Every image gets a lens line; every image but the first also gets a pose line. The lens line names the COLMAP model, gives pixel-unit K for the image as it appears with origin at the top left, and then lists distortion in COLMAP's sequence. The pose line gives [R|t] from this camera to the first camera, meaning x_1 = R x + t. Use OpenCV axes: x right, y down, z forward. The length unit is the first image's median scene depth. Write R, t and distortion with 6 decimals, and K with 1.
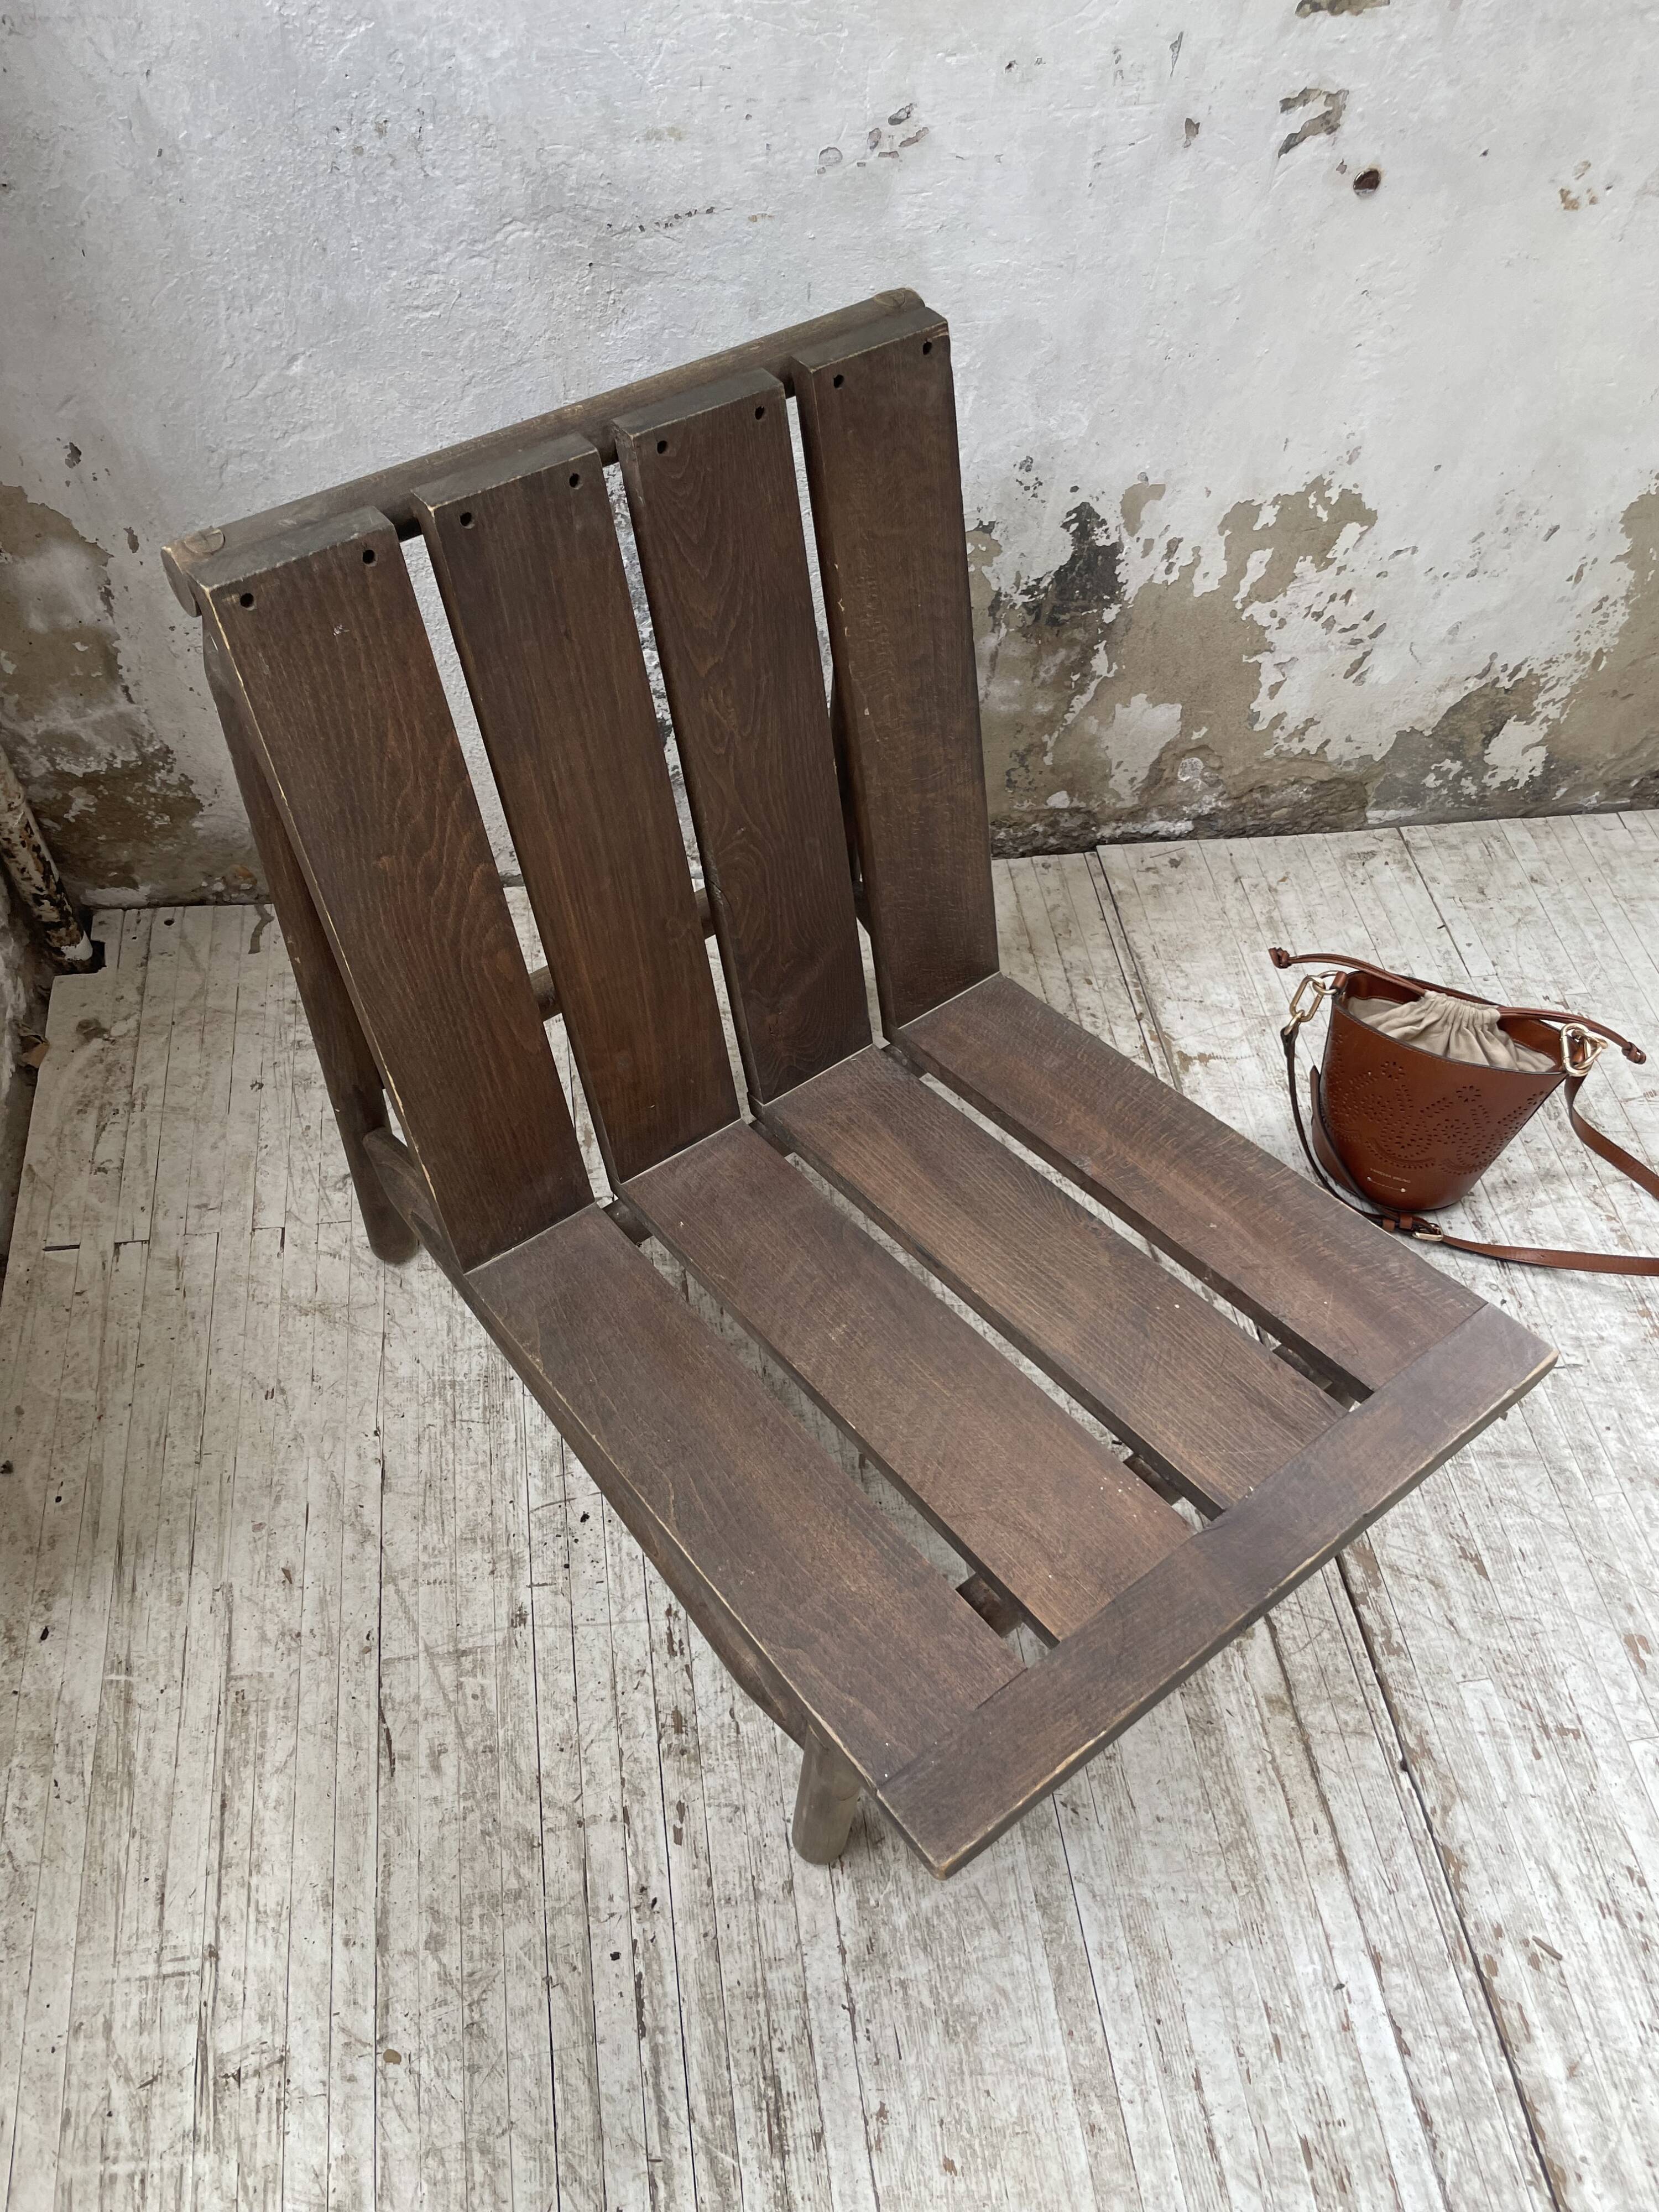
lens RADIAL K [[1682.9, 0, 823.8], [0, 1682.9, 1111.7], [0, 0, 1]] dist [0.070763, -0.098172]
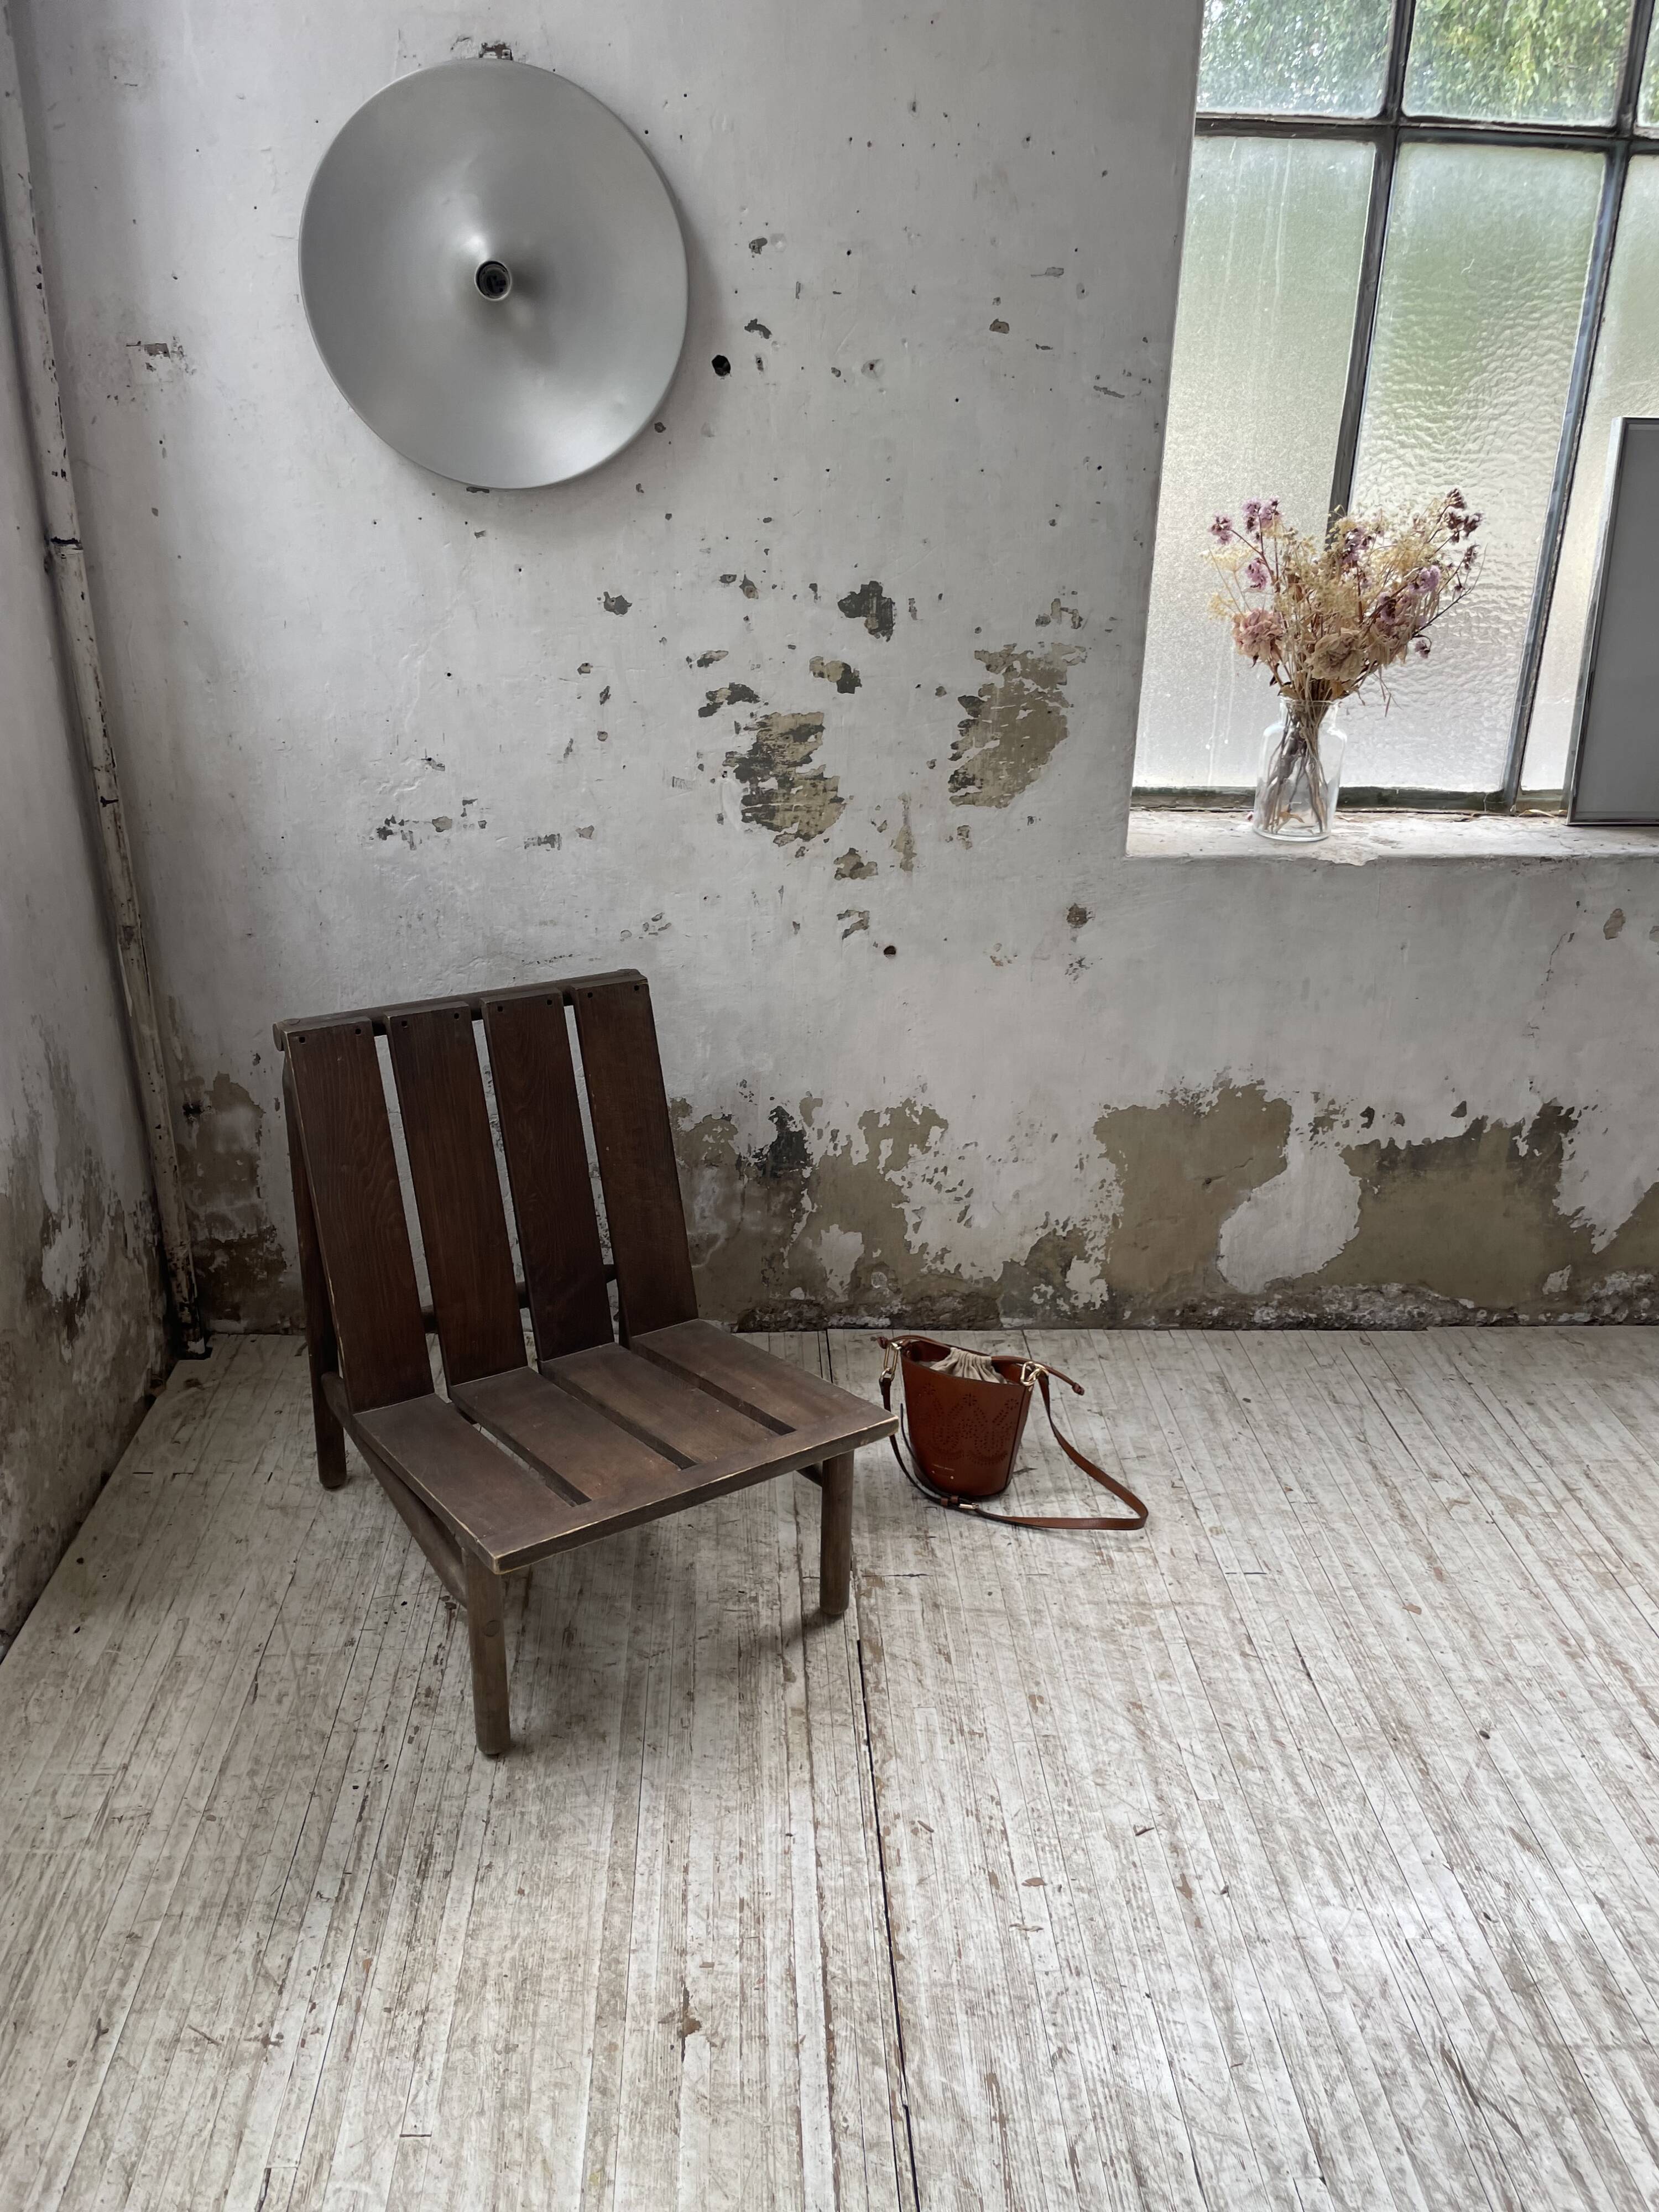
lens RADIAL K [[1676.2, 0, 838.7], [0, 1676.2, 1122.7], [0, 0, 1]] dist [0.086964, -0.120182]
pose [[0.995744, 0.009075, -0.091712, 0.390447], [-0.054700, 0.859093, -0.508889, 0.596031], [0.074172, 0.511740, 0.855933, -0.570637]]
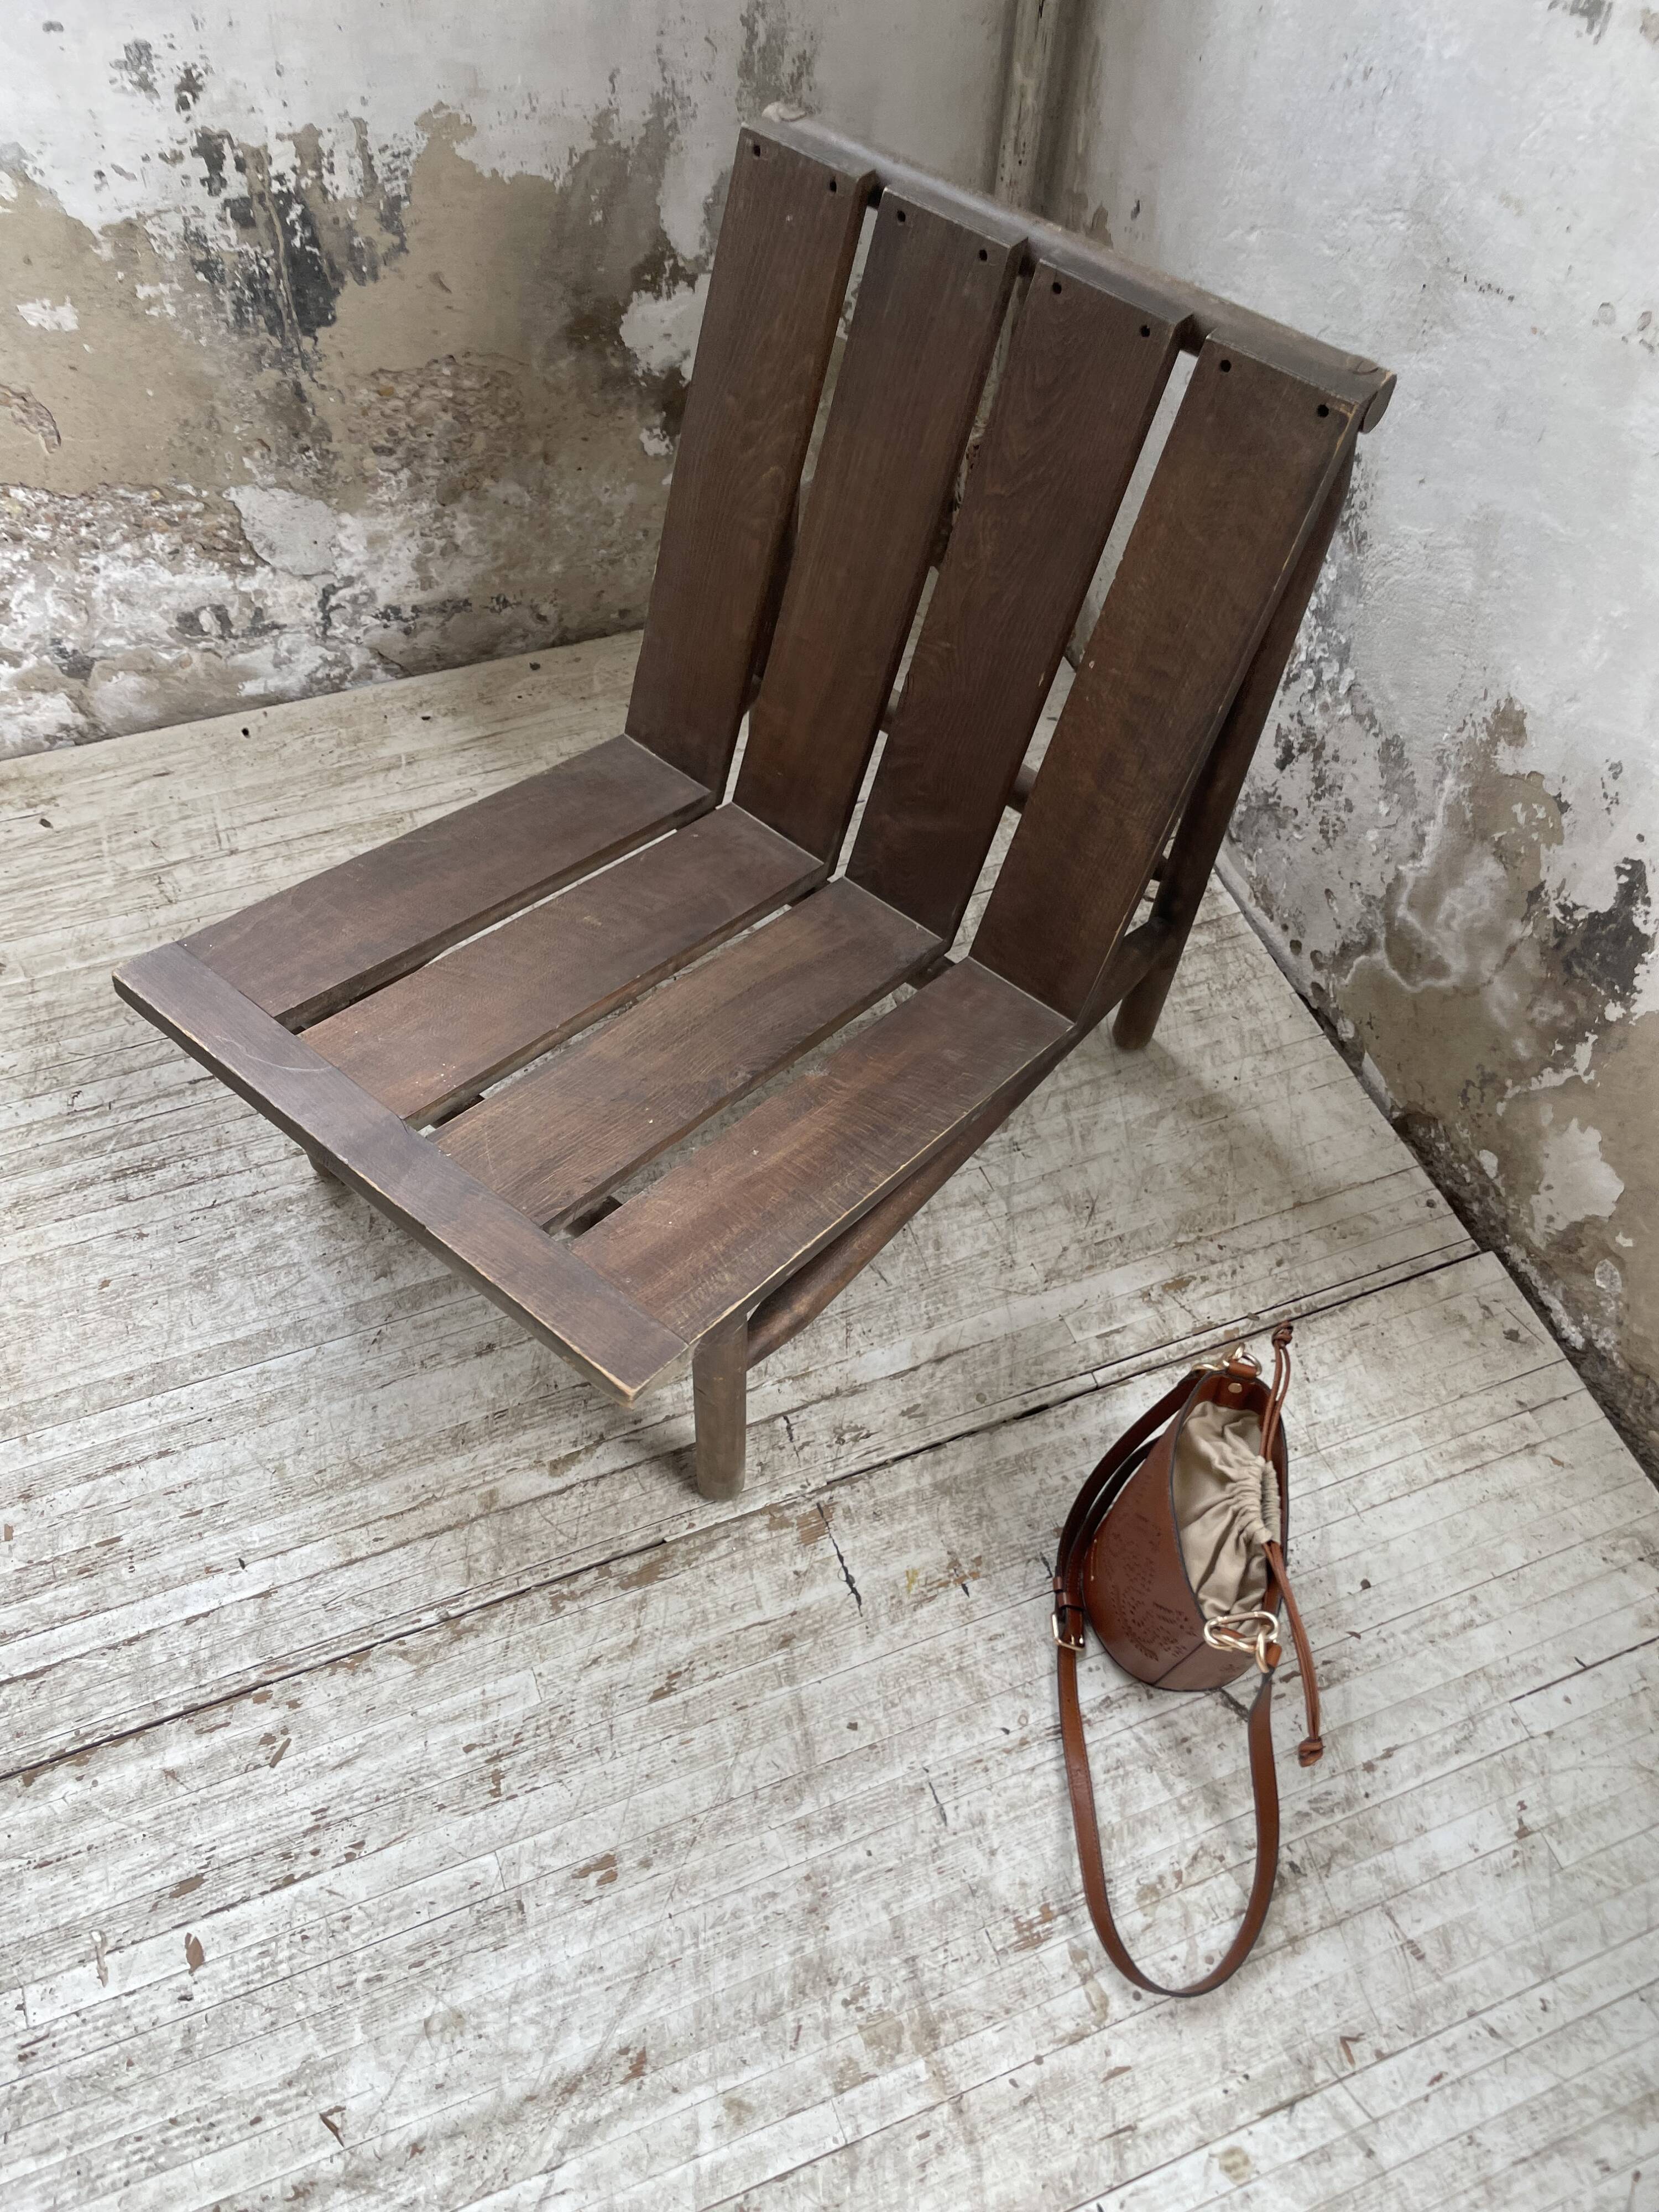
lens RADIAL K [[1679.9, 0, 809.0], [0, 1679.9, 1082.9], [0, 0, 1]] dist [0.080370, -0.116061]
pose [[0.222579, 0.759342, -0.611439, 0.662078], [-0.802219, 0.499039, 0.327726, -0.250307], [0.553988, 0.417563, 0.720235, 0.211512]]
